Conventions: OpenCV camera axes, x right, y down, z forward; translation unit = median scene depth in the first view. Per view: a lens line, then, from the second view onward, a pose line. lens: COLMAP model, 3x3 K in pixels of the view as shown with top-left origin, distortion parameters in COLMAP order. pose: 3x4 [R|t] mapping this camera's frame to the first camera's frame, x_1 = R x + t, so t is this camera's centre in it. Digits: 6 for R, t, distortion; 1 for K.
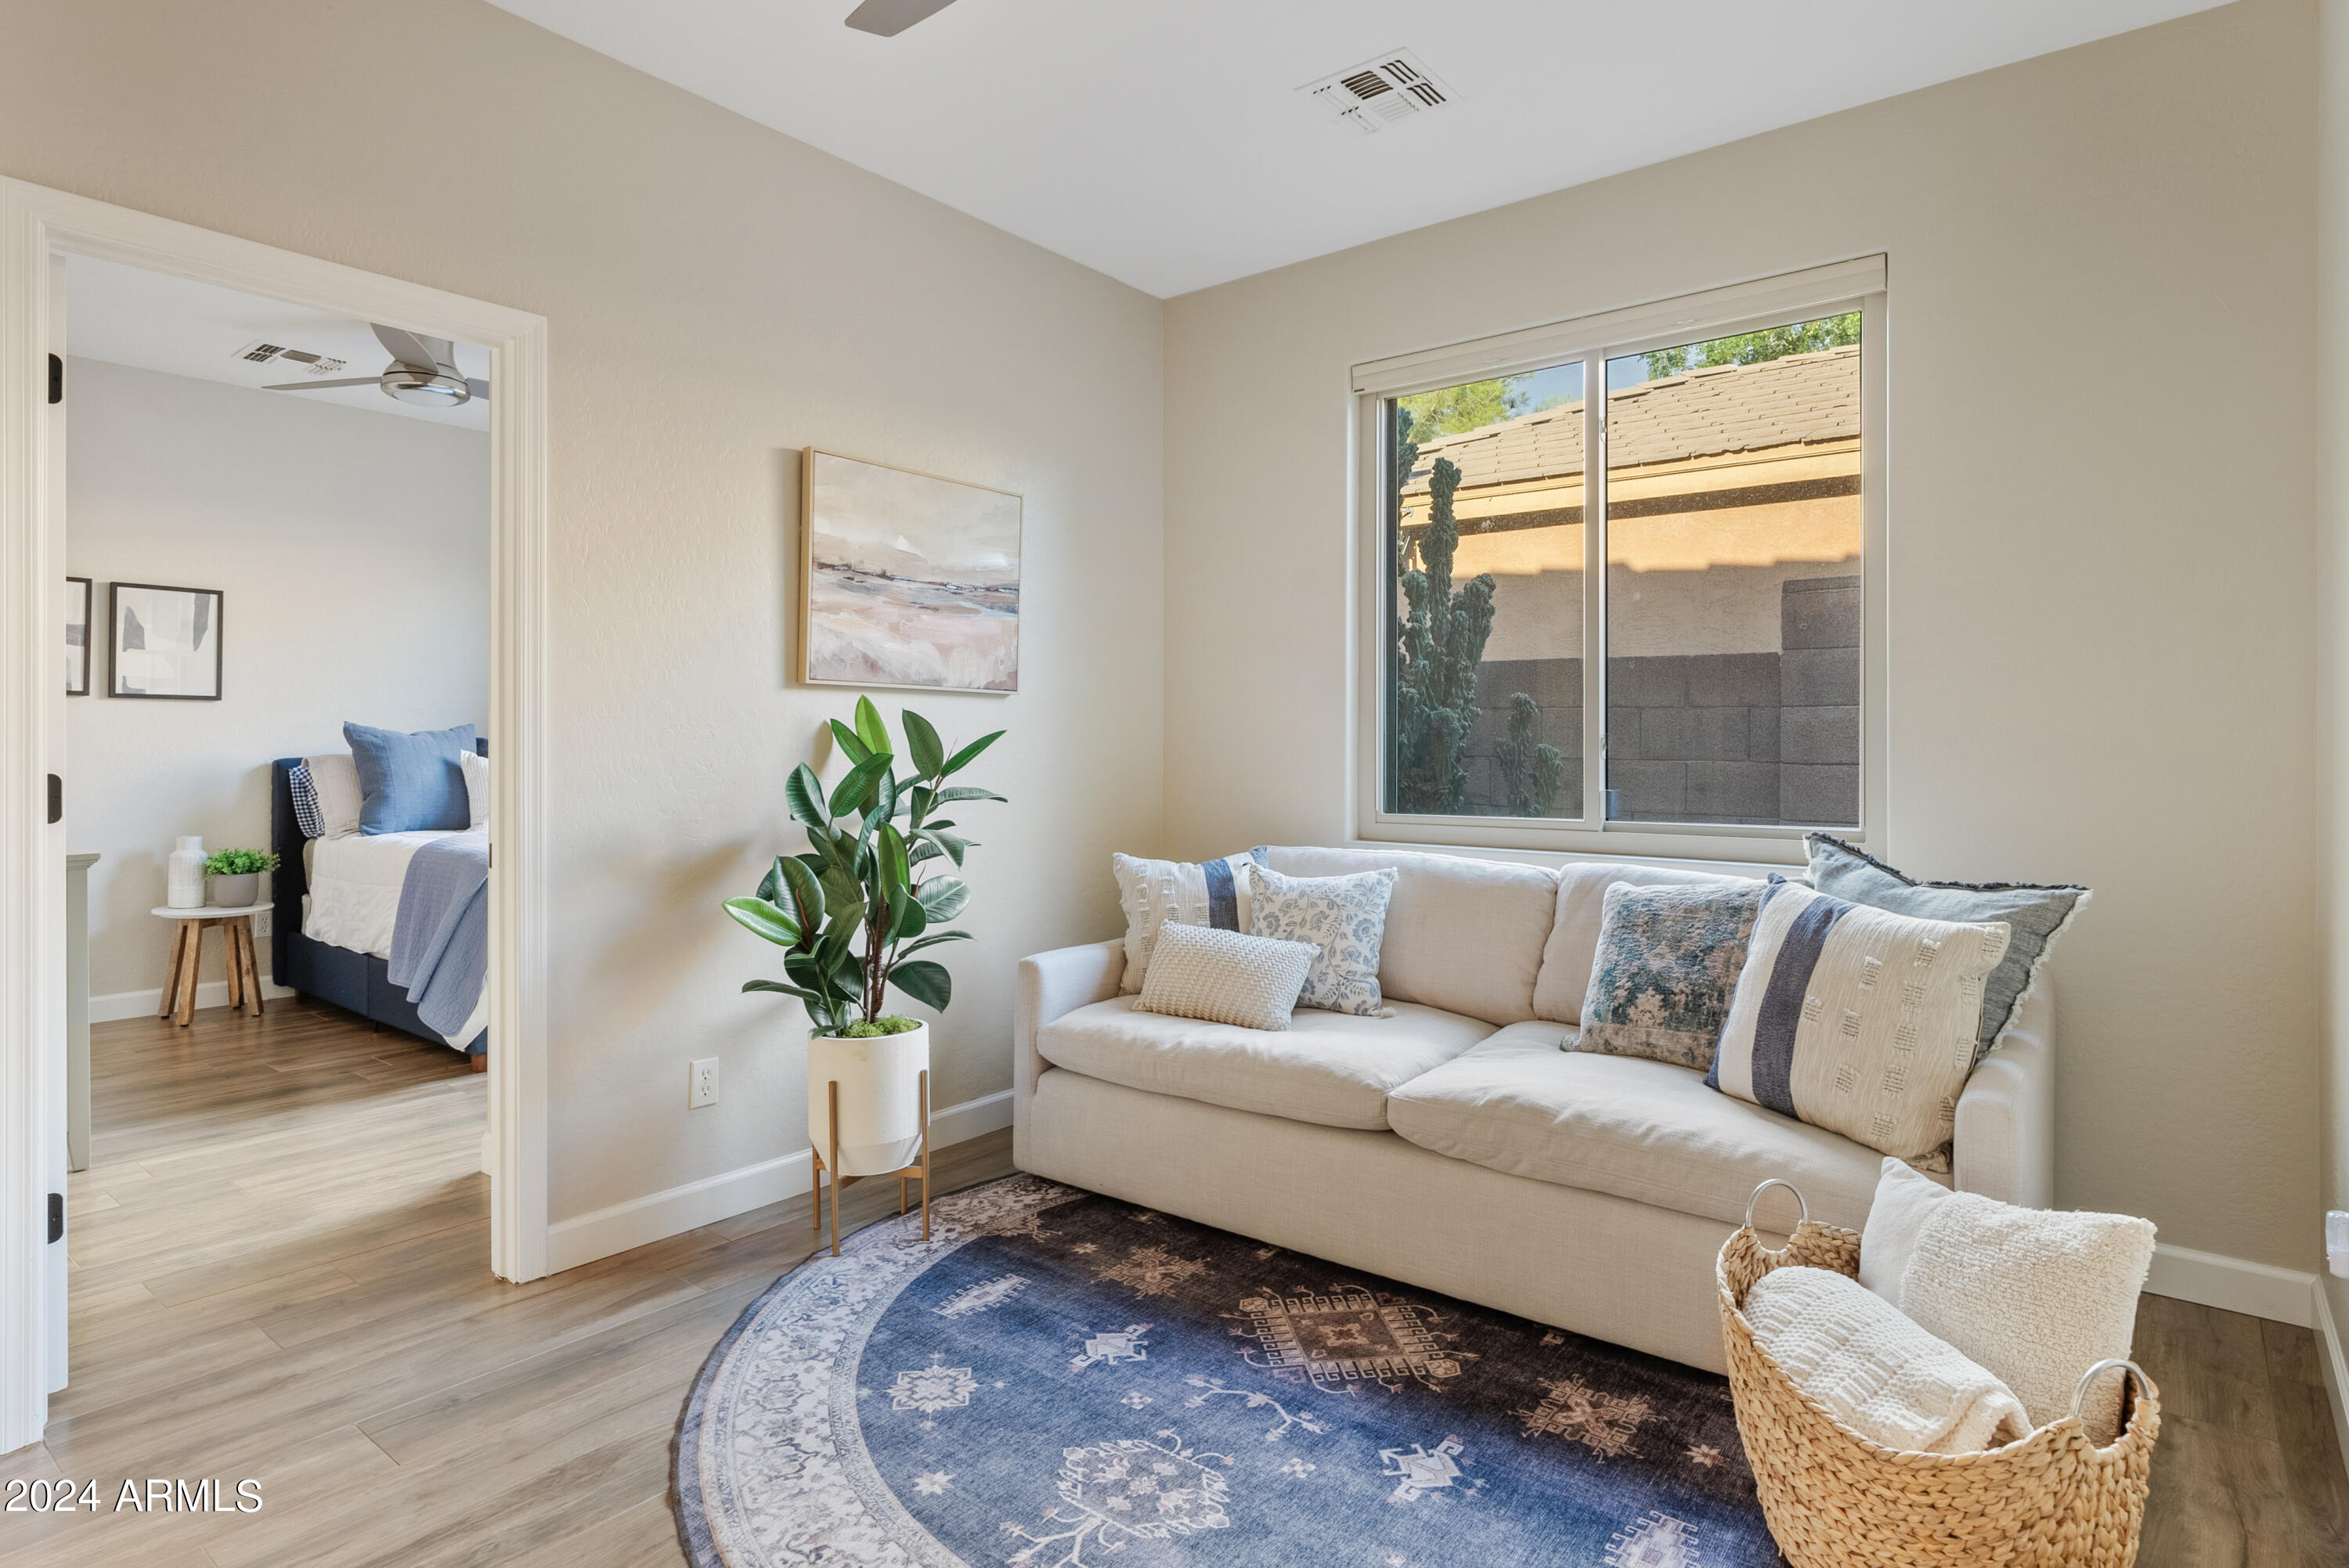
lens RADIAL K [[1232.2, 0, 1166.5], [0, 1232.2, 778.4], [0, 0, 1]] dist [-0.010531, 0.003885]
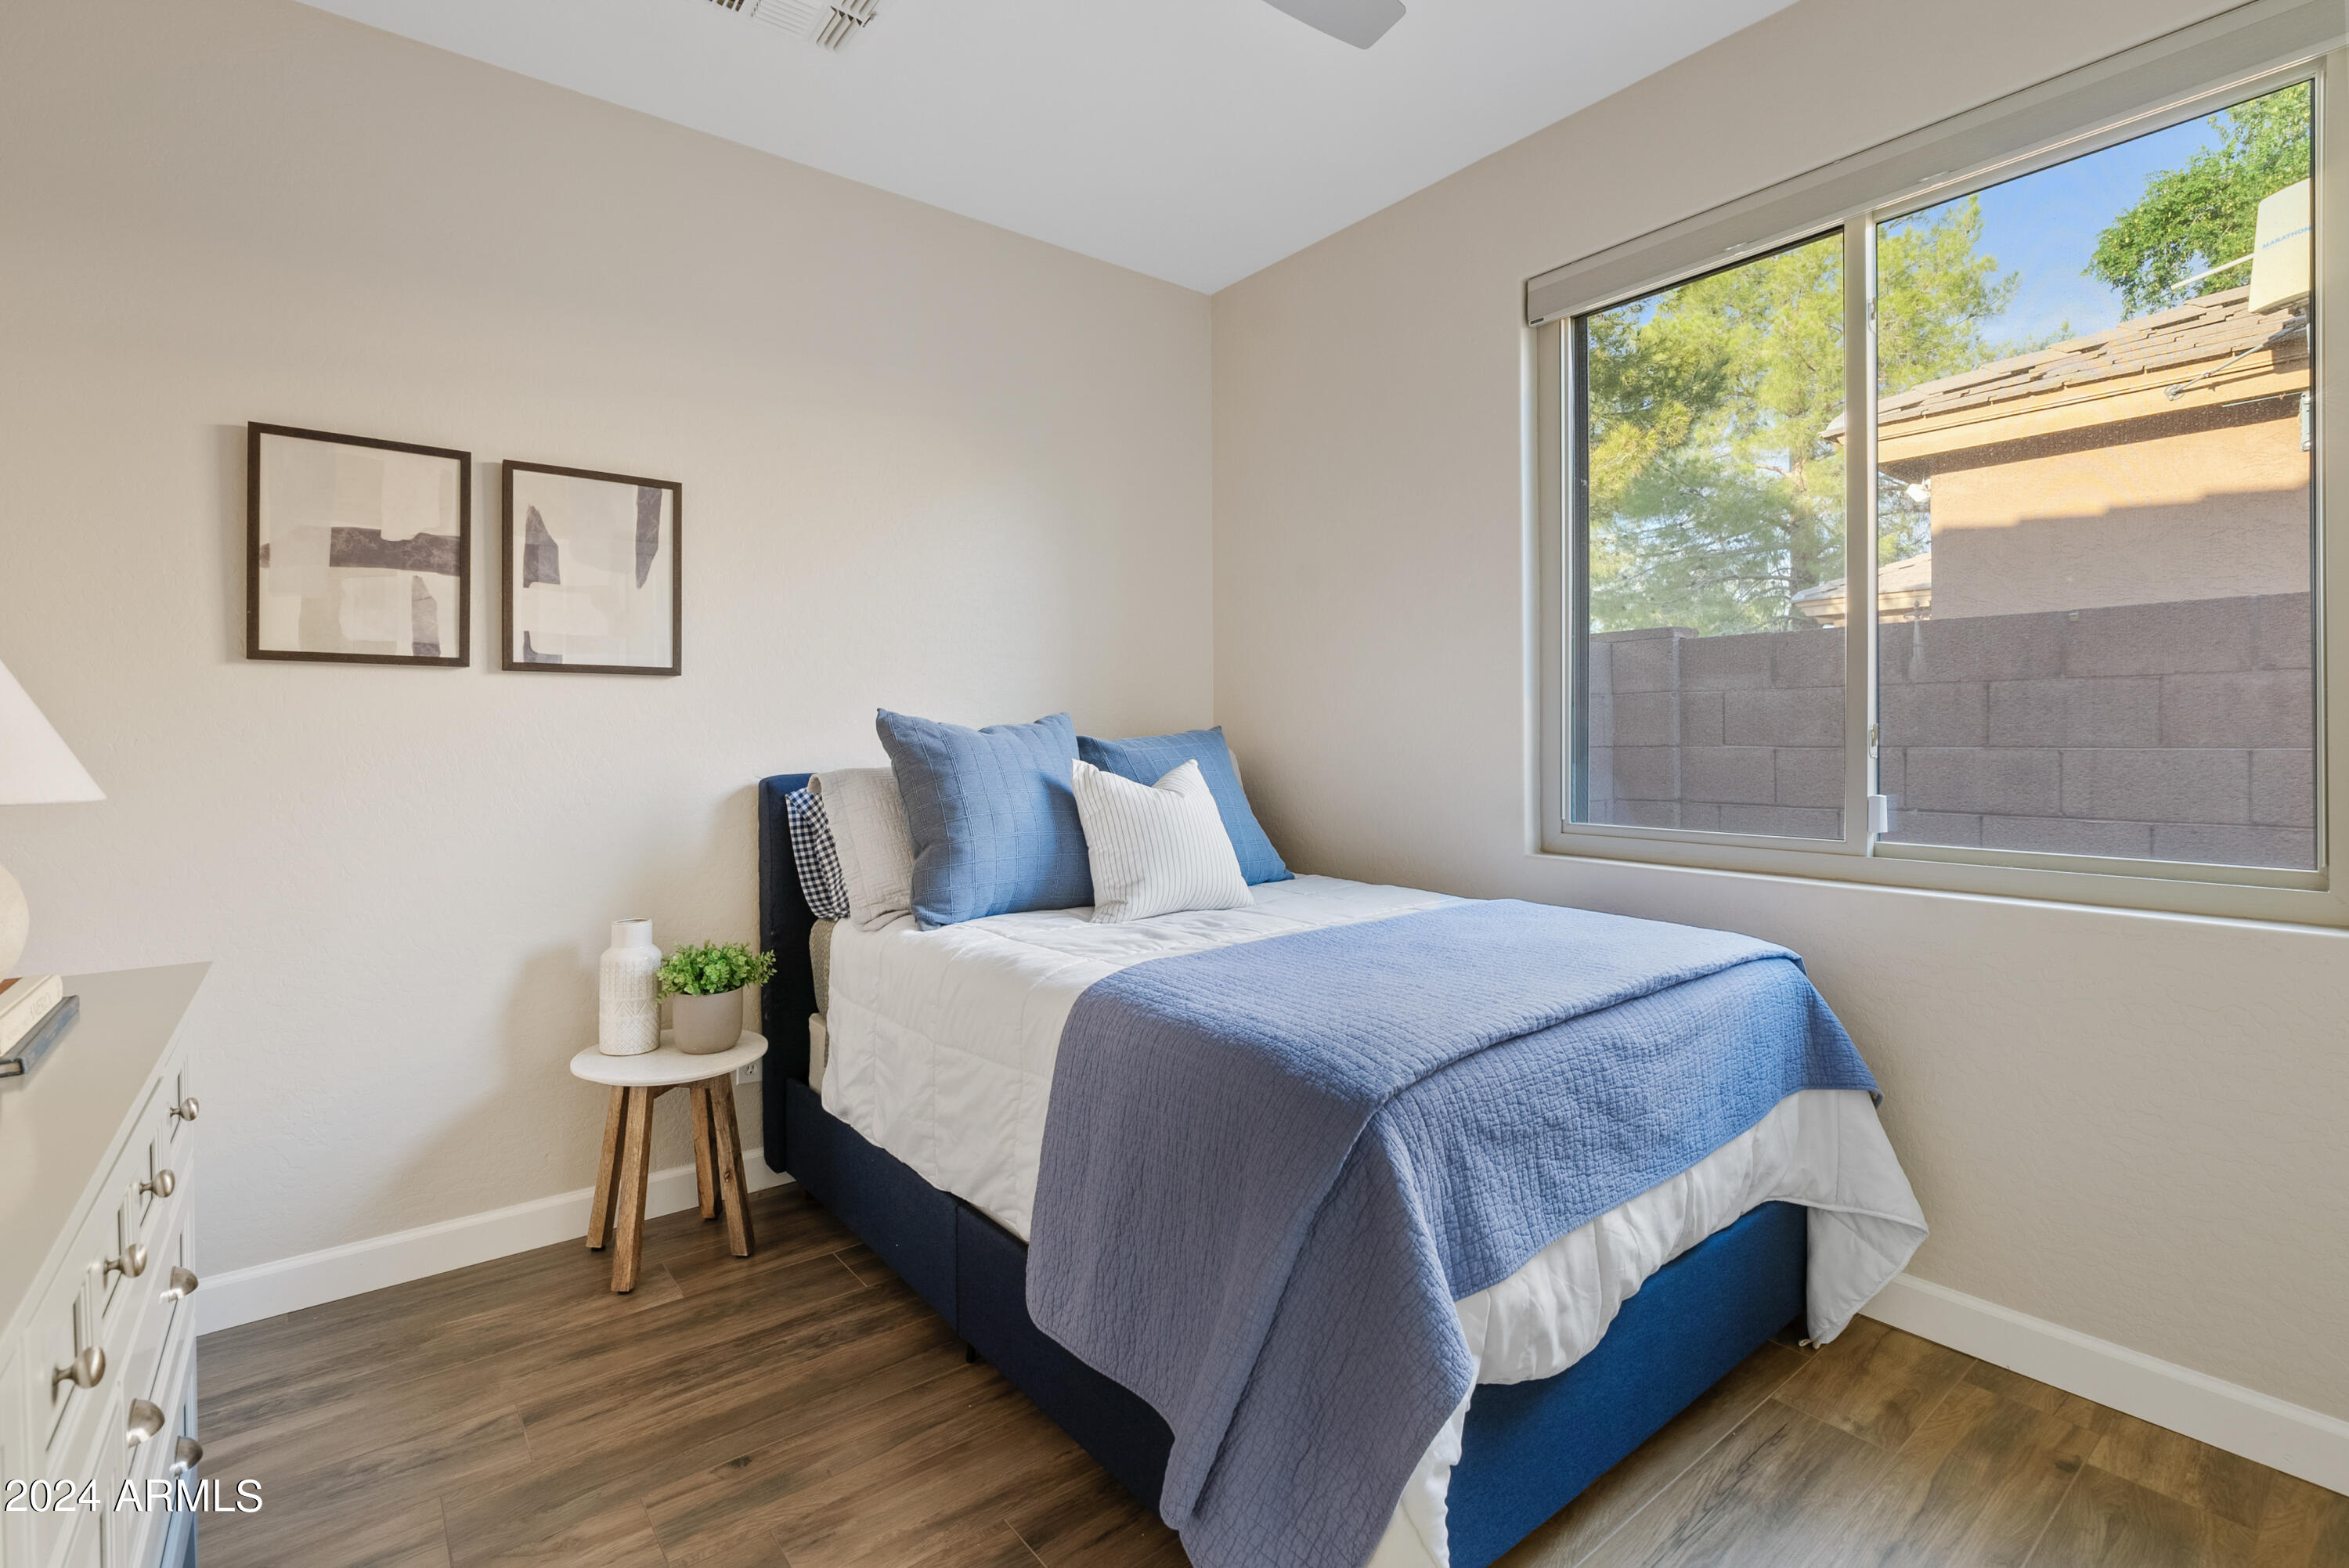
lens RADIAL K [[1076.6, 0, 1172.2], [0, 1076.6, 760.3], [0, 0, 1]] dist [-0.008033, 0.003470]
pose [[0.974480, 0.002359, -0.224463, -0.439761], [0.001441, 0.999858, 0.016765, -0.031661], [0.224471, -0.016661, 0.974338, 0.569178]]
